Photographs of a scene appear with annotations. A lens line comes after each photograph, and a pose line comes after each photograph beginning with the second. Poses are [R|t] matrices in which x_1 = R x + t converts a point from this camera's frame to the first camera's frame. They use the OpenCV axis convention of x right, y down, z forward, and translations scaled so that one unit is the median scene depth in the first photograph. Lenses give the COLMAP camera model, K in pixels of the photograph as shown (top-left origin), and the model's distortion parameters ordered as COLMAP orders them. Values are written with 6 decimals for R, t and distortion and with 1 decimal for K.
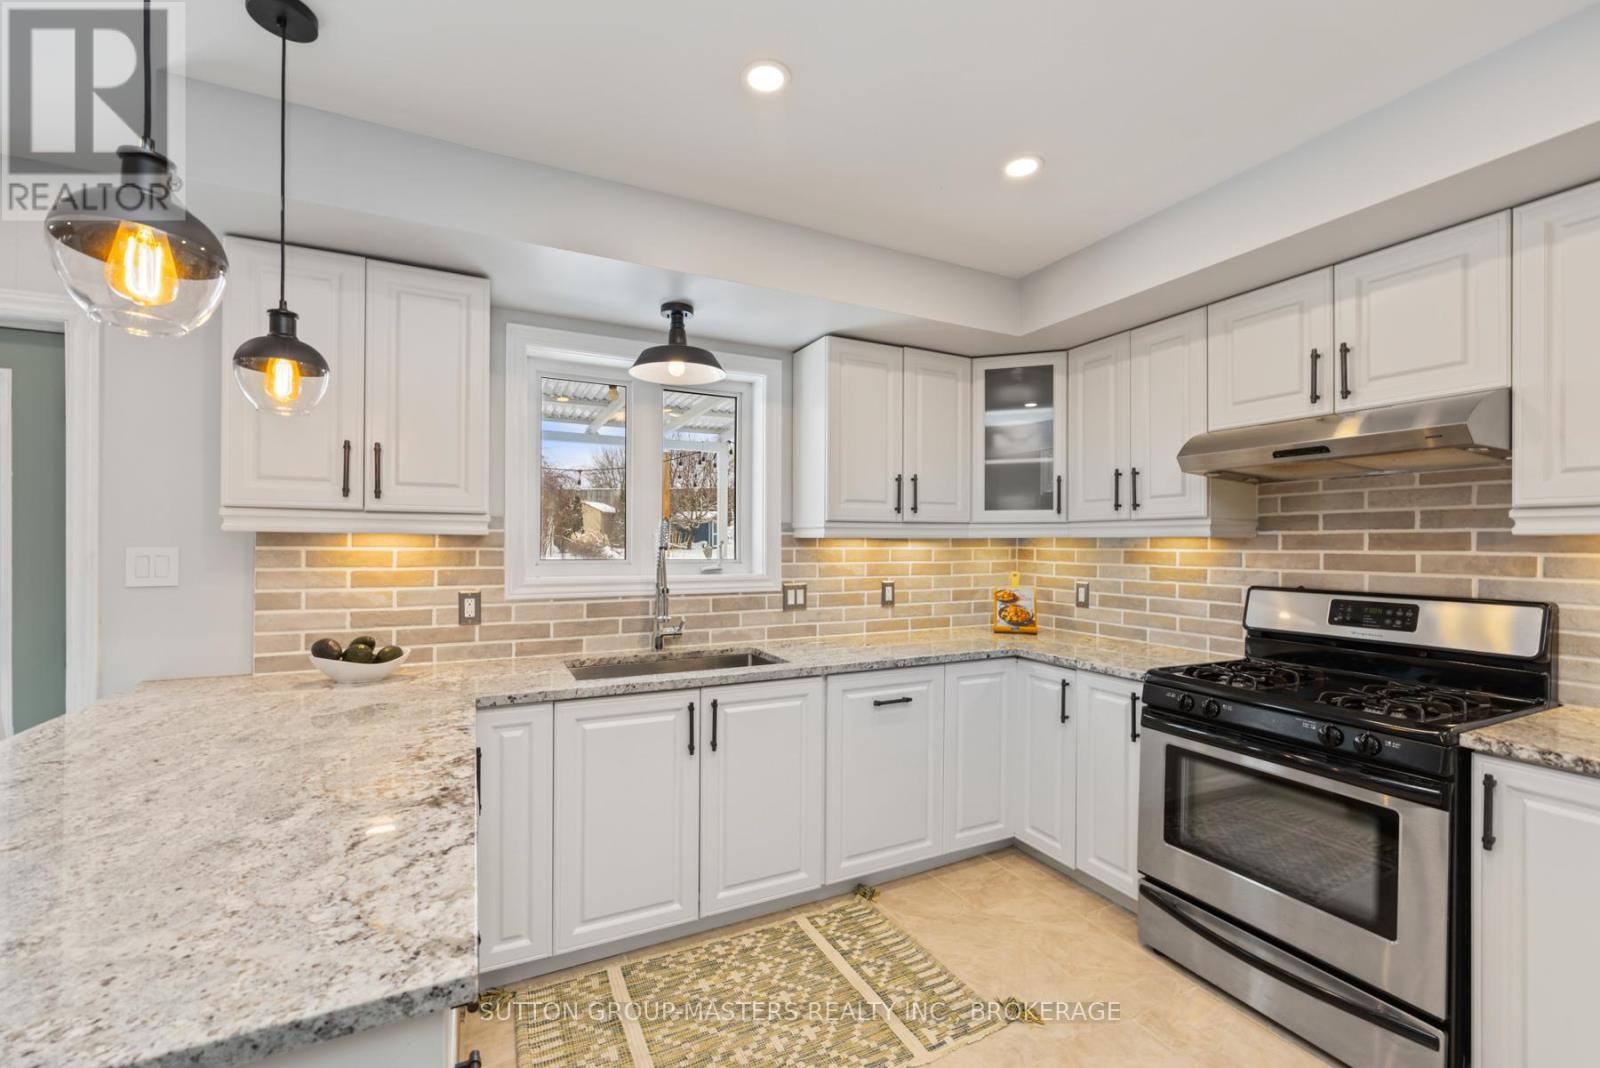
lens RADIAL K [[652.3, 0, 799.3], [0, 652.3, 541.3], [0, 0, 1]] dist [0.001437, -0.000251]
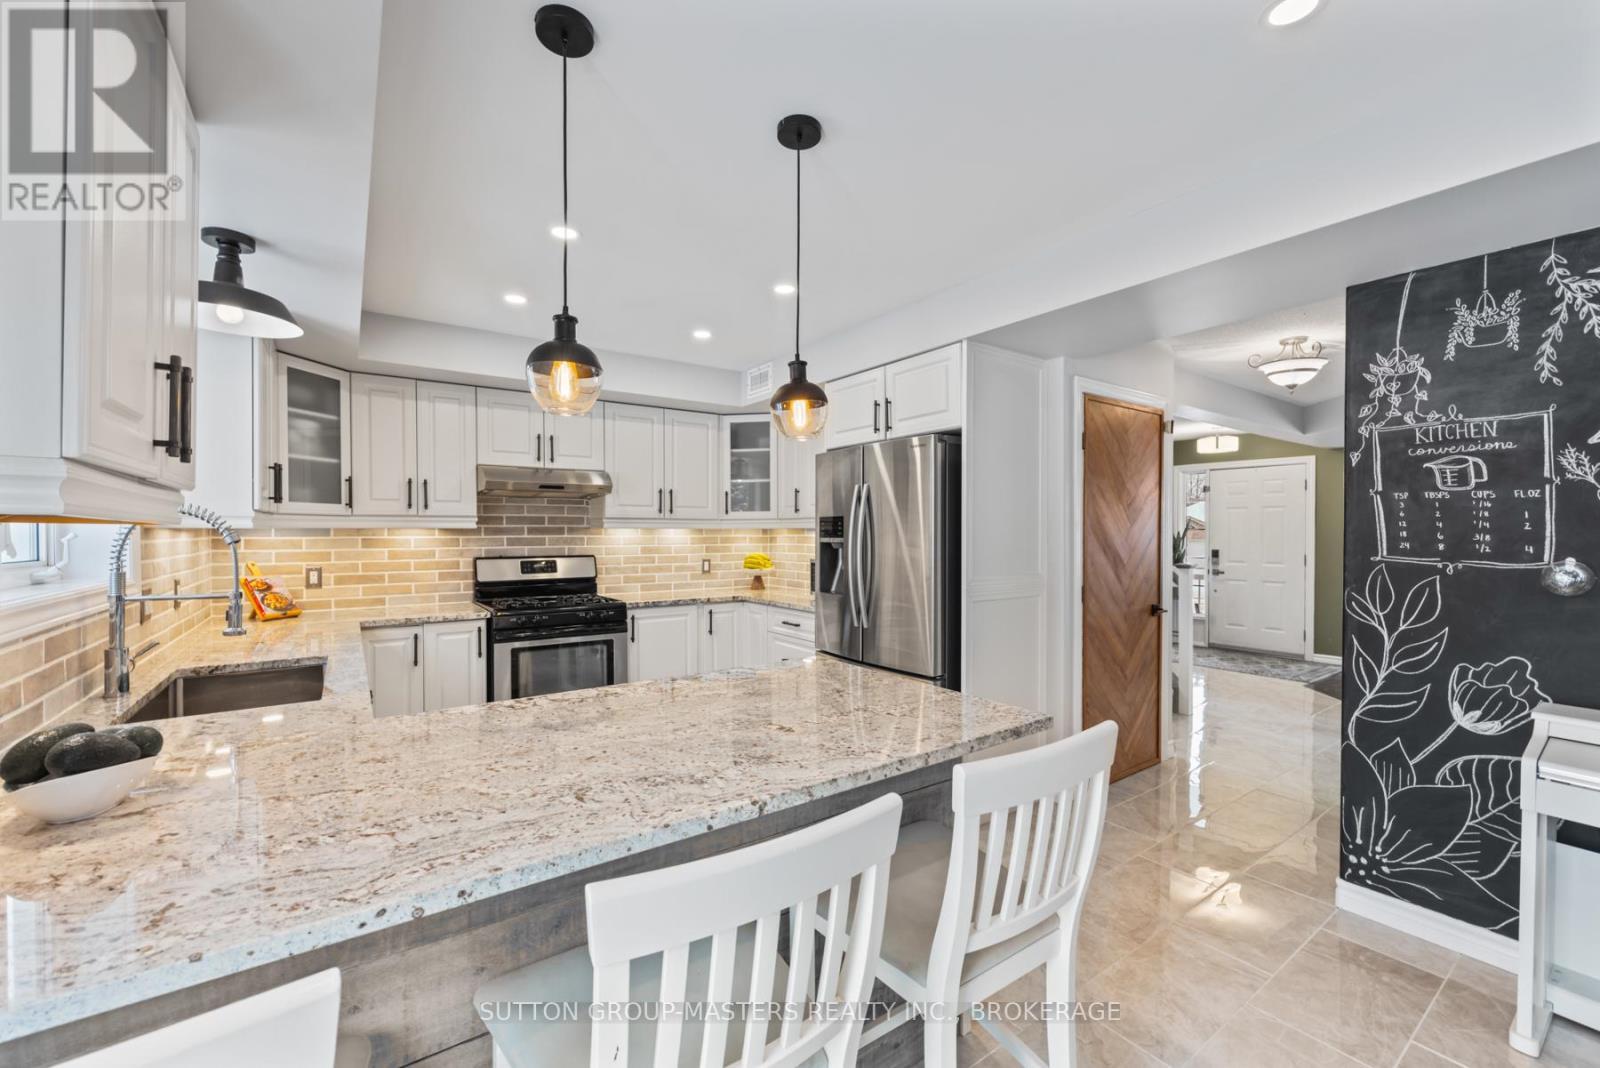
lens RADIAL K [[652.3, 0, 793.2], [0, 652.3, 541.3], [0, 0, 1]] dist [0.001437, -0.000251]
pose [[-0.153864, -0.018672, 0.987916, -1.071327], [-0.002587, 0.999826, 0.018494, -0.006291], [-0.988089, 0.000290, -0.153886, 0.452978]]
